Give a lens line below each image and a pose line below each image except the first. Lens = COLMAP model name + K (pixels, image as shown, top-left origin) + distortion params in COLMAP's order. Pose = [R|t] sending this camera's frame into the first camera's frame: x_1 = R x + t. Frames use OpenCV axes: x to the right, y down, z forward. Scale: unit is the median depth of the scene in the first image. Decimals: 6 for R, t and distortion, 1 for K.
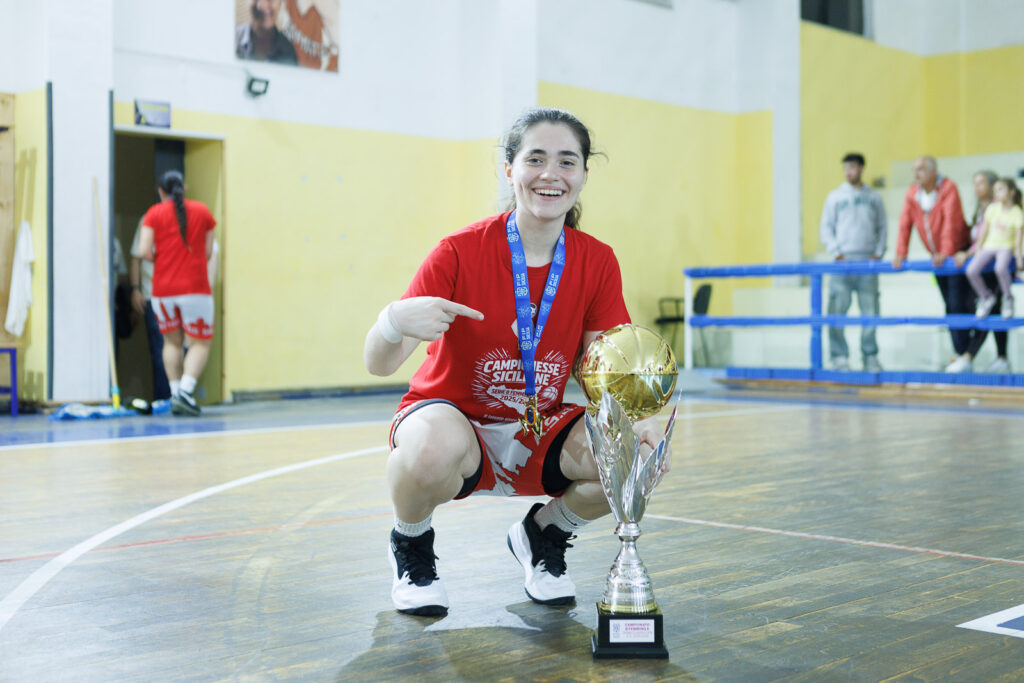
lens RADIAL K [[1446.5, 0, 518.9], [0, 1446.5, 322.0], [0, 0, 1]] dist [-0.009312, -0.062184]
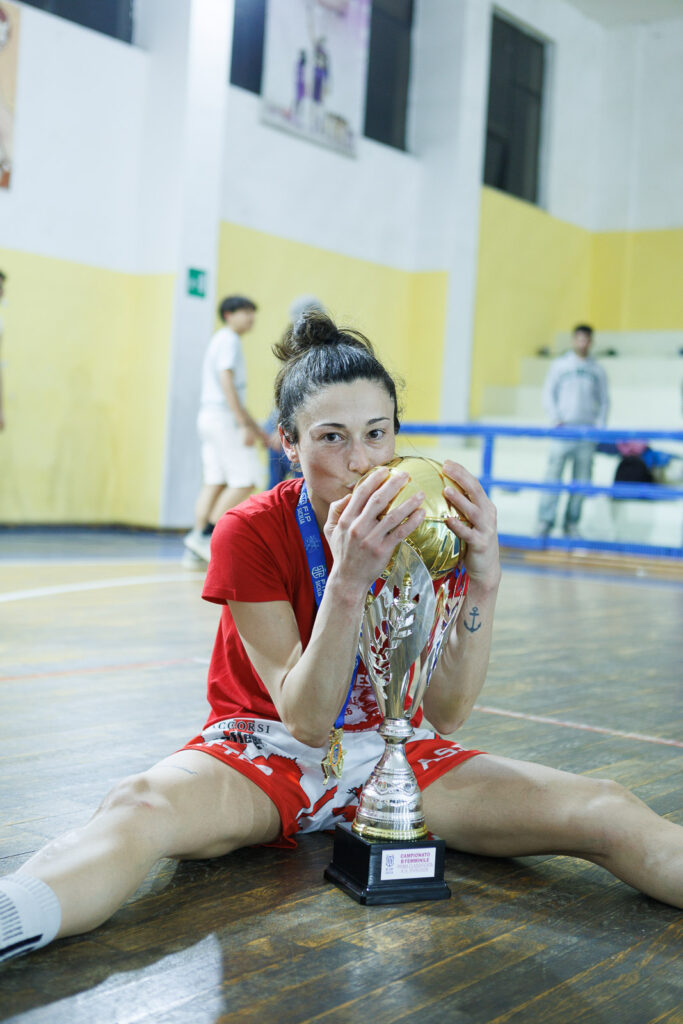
lens RADIAL K [[1375.6, 0, 341.7], [0, 1375.6, 481.1], [0, 0, 1]] dist [-0.007641, -0.000632]
pose [[0.989449, 0.060062, 0.131847, -0.039219], [-0.060541, 0.998166, -0.000377, 0.010795], [-0.131628, -0.007609, 0.991270, 0.181558]]
